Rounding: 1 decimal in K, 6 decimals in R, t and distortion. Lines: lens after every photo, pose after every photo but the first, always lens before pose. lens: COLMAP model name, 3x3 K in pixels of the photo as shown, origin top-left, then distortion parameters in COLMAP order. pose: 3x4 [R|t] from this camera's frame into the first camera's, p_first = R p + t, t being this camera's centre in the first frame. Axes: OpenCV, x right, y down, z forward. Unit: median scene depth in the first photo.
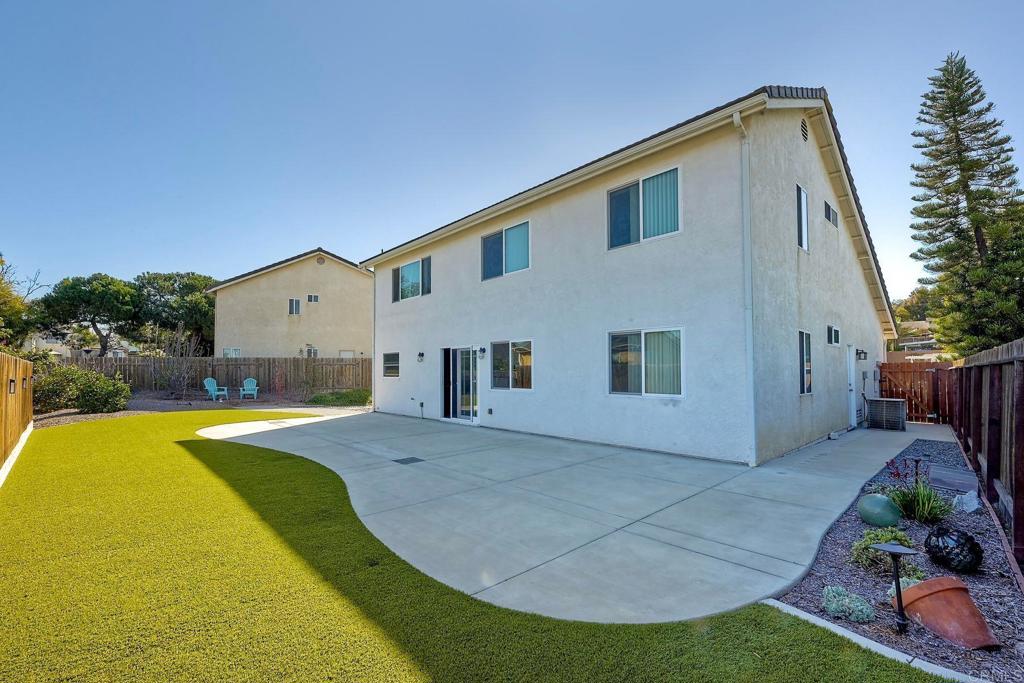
lens RADIAL K [[426.4, 0, 530.9], [0, 426.4, 349.6], [0, 0, 1]] dist [0.001851, -0.000275]
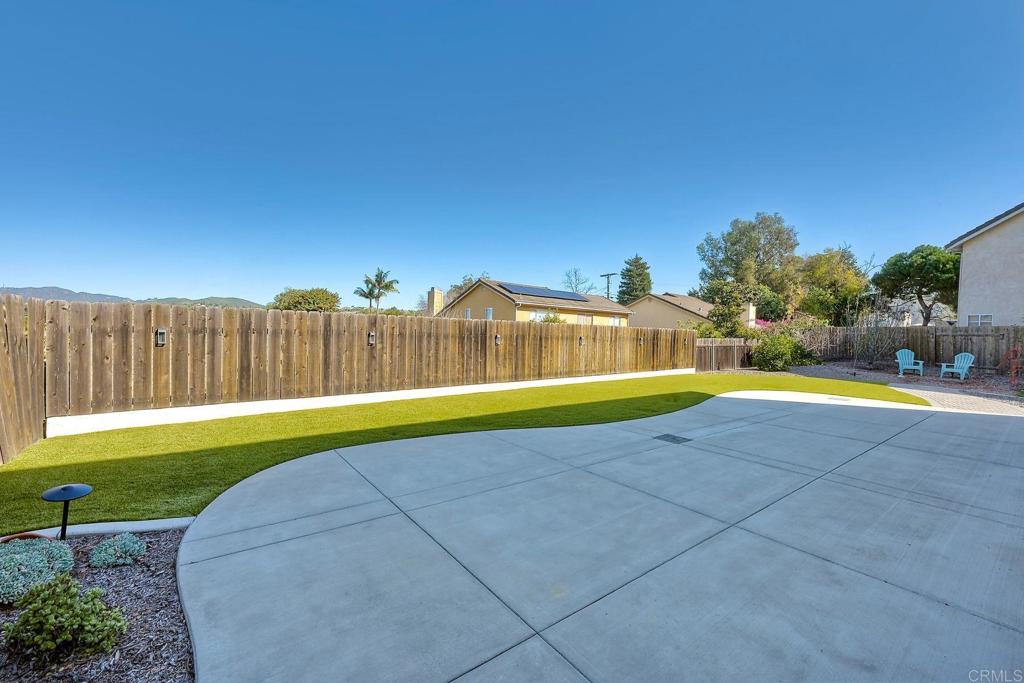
lens RADIAL K [[426.4, 0, 510.5], [0, 426.4, 339.8], [0, 0, 1]] dist [0.001851, -0.000275]
pose [[-0.127451, 0.021034, -0.991622, 0.624072], [0.019844, 0.999629, 0.018653, 0.035418], [0.991646, -0.017301, -0.127821, 0.796262]]
